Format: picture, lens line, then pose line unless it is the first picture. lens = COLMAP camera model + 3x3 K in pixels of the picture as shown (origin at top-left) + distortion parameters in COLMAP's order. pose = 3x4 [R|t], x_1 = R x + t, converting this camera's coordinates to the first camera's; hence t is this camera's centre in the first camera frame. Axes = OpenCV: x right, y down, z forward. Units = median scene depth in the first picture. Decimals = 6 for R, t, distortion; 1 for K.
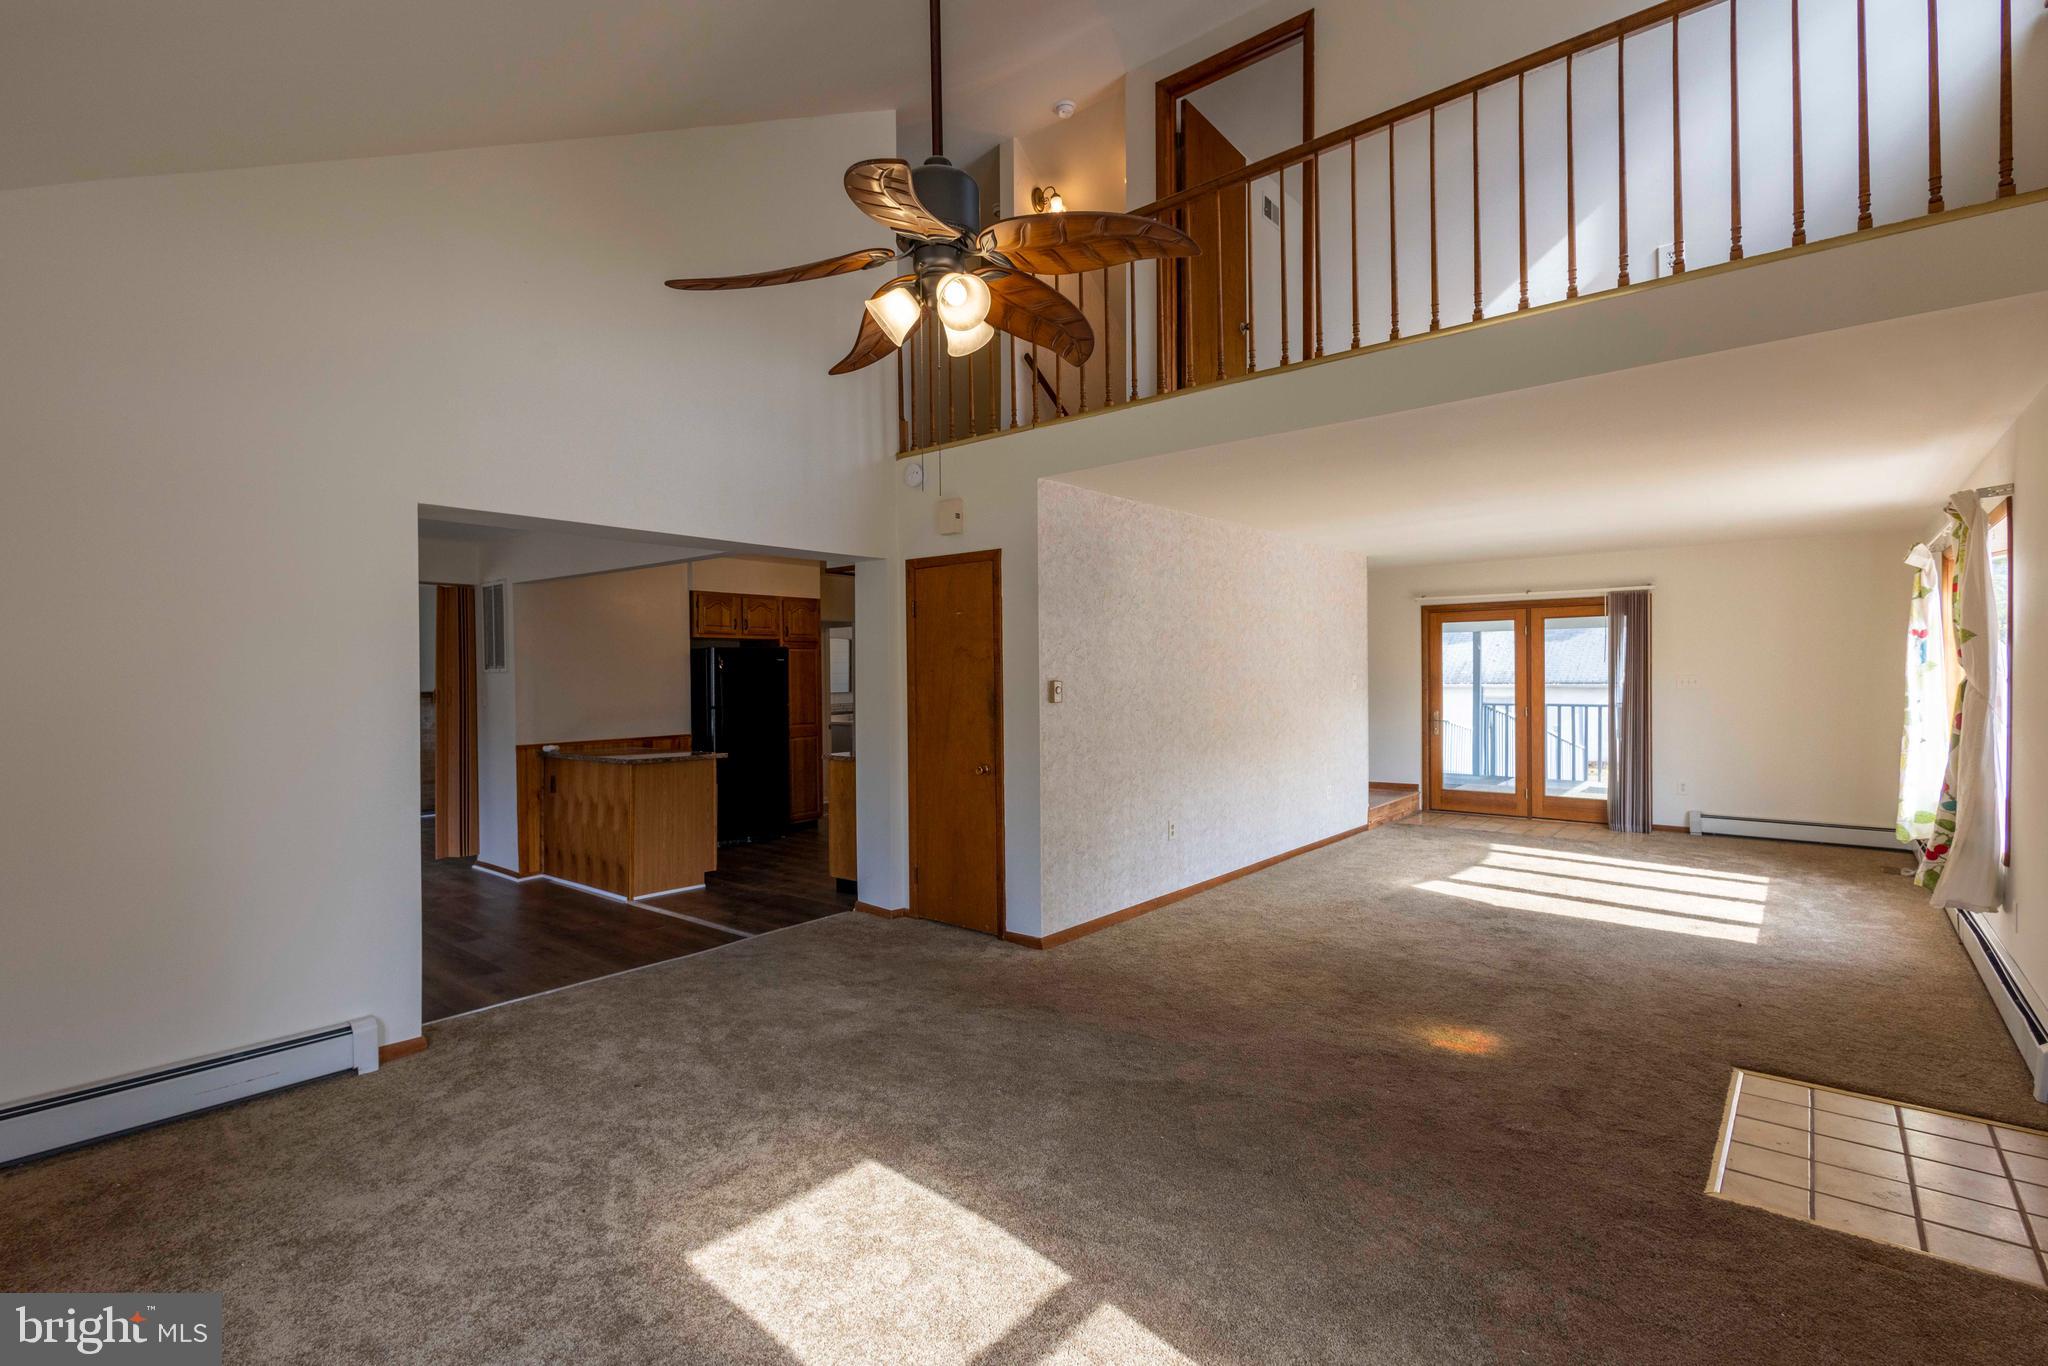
lens RADIAL K [[941.1, 0, 1025.3], [0, 941.1, 684.0], [0, 0, 1]] dist [0.009505, -0.001590]
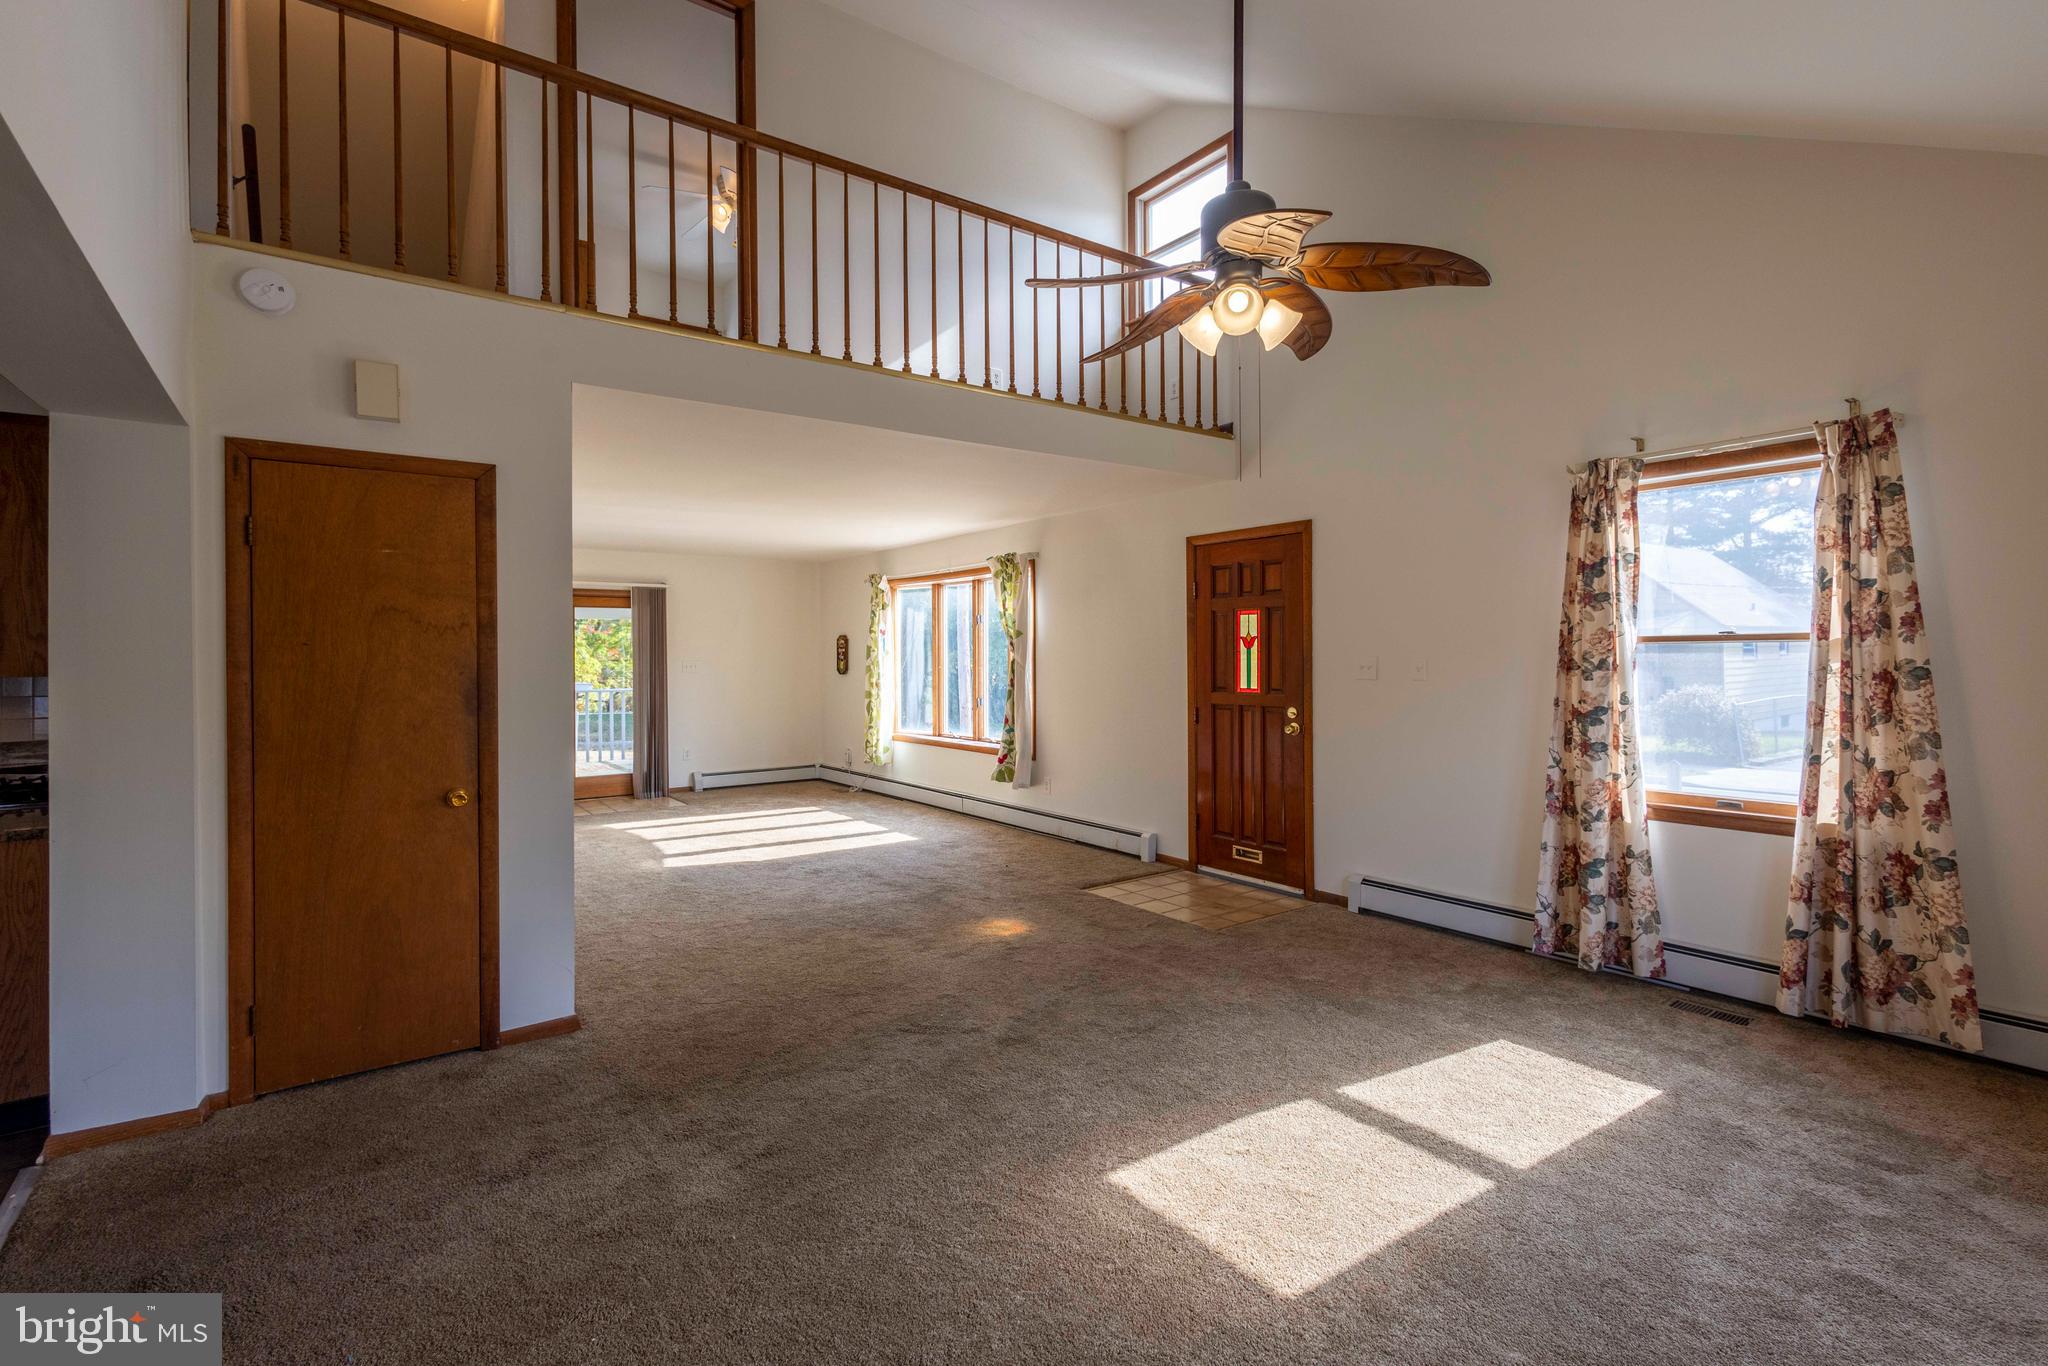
lens RADIAL K [[941.1, 0, 1009.0], [0, 941.1, 659.5], [0, 0, 1]] dist [0.009505, -0.001590]
pose [[0.240824, 0.003365, 0.970563, -0.462087], [0.018581, 0.999795, -0.008077, 0.006379], [-0.970391, 0.019979, 0.240712, 0.374802]]
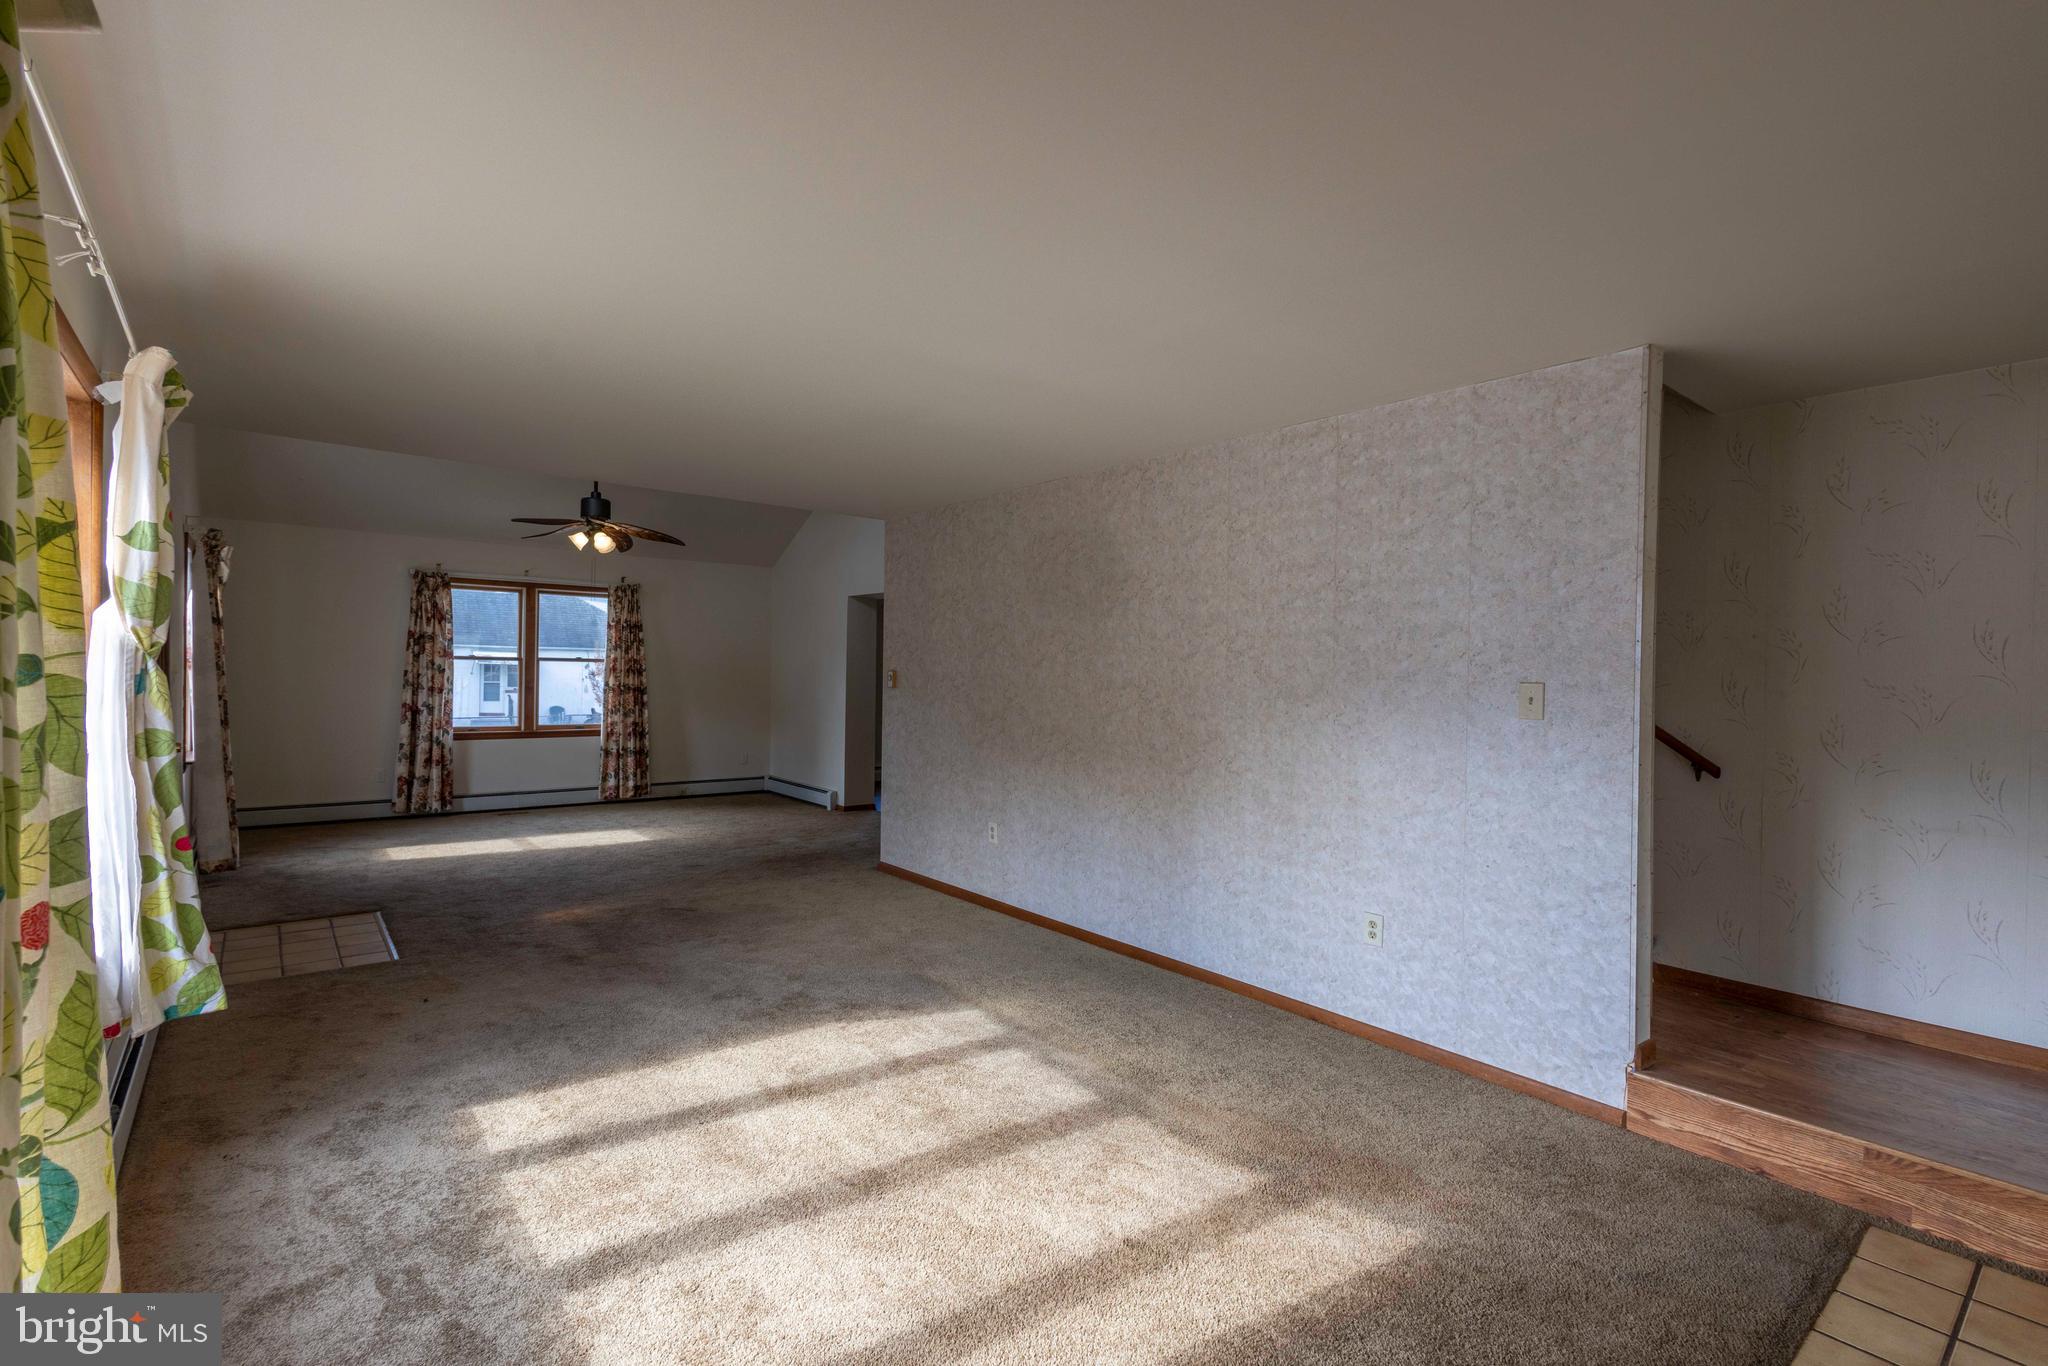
lens RADIAL K [[941.1, 0, 1026.6], [0, 941.1, 676.1], [0, 0, 1]] dist [0.009505, -0.001590]
pose [[-0.192102, 0.010194, -0.981322, 0.983743], [-0.028276, 0.999473, 0.015918, -0.016696], [0.980968, 0.030805, -0.191712, 1.104751]]
